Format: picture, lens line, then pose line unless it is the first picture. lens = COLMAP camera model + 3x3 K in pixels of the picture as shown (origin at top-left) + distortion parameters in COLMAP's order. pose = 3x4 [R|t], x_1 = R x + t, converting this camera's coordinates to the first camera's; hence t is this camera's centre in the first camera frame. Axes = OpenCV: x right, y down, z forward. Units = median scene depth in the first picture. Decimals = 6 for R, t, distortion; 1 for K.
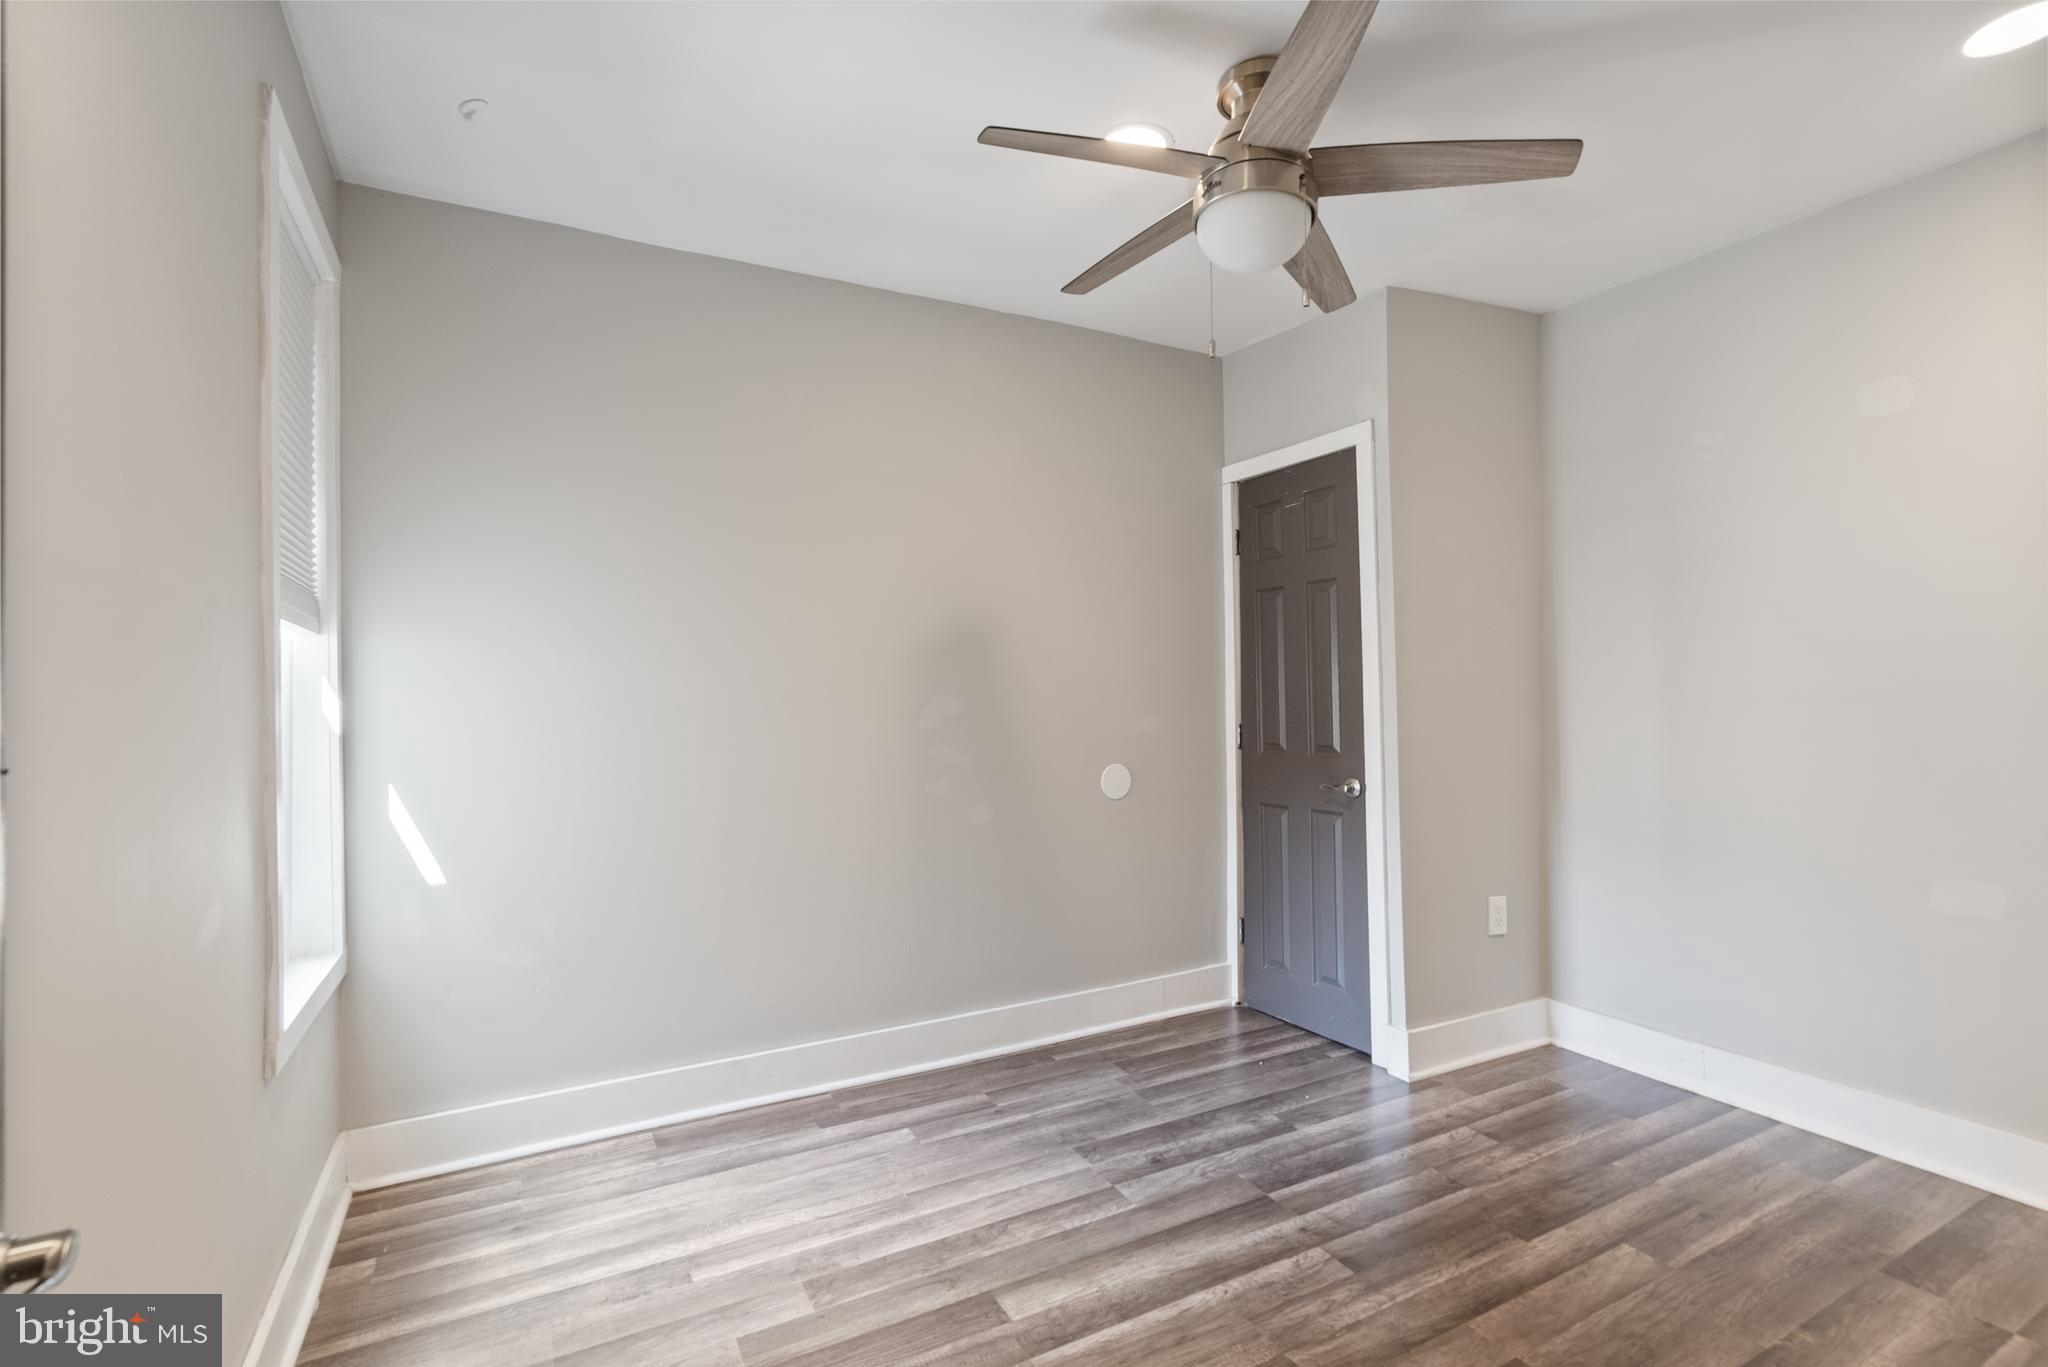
lens RADIAL K [[947.2, 0, 1010.3], [0, 947.2, 683.4], [0, 0, 1]] dist [-0.007542, 0.005046]
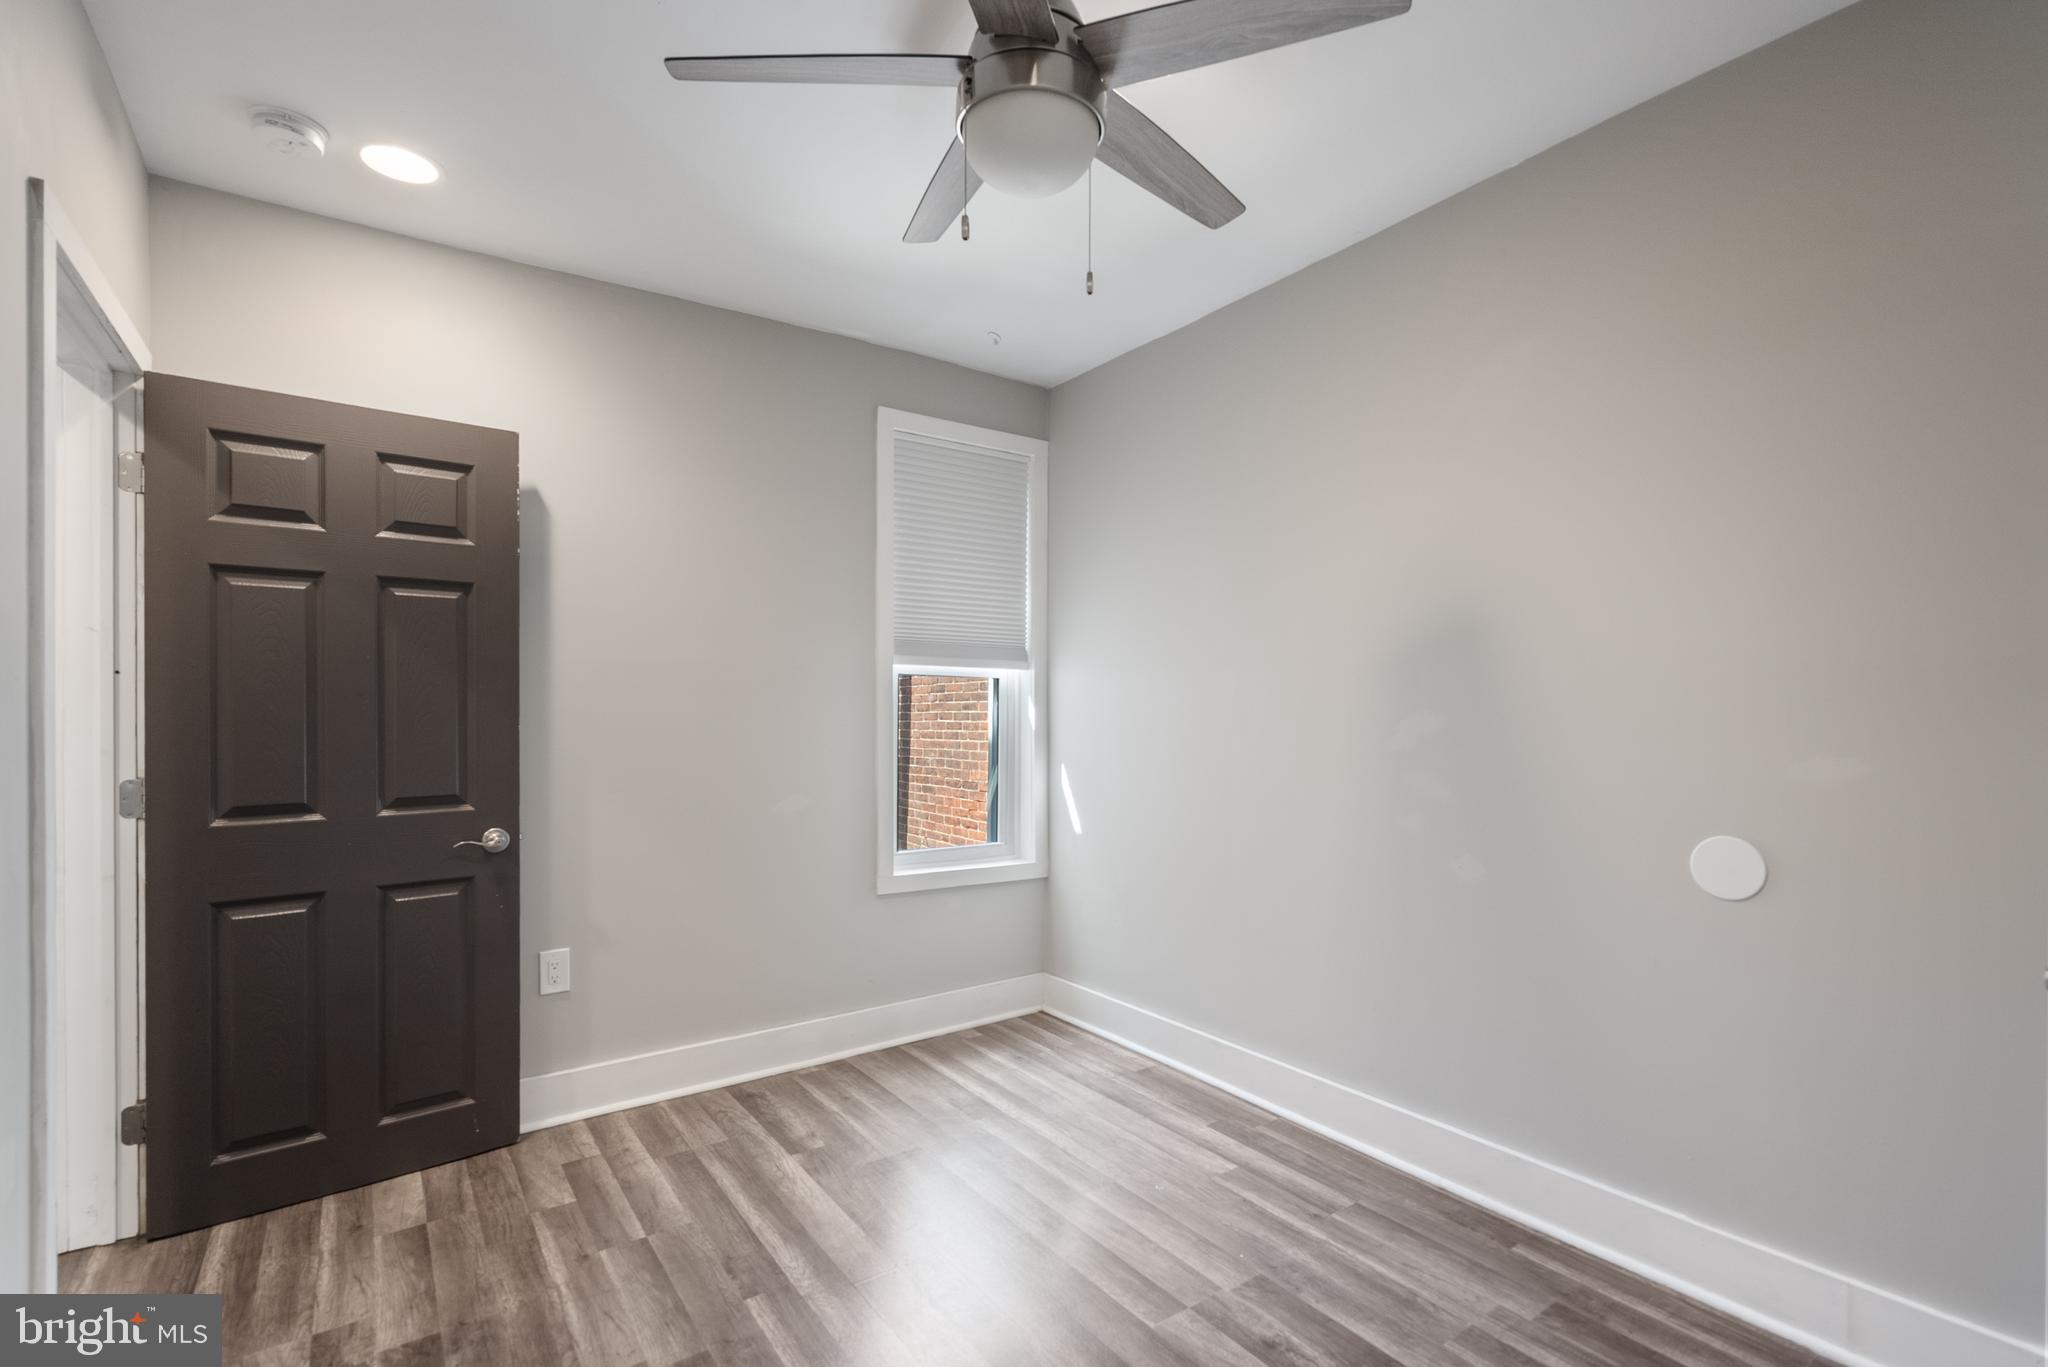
lens RADIAL K [[947.2, 0, 1017.3], [0, 947.2, 693.8], [0, 0, 1]] dist [-0.007542, 0.005046]
pose [[0.110408, -0.008132, -0.993853, 0.829924], [0.005890, 0.999954, -0.007528, 0.003340], [0.993869, -0.005023, 0.110451, 0.695412]]
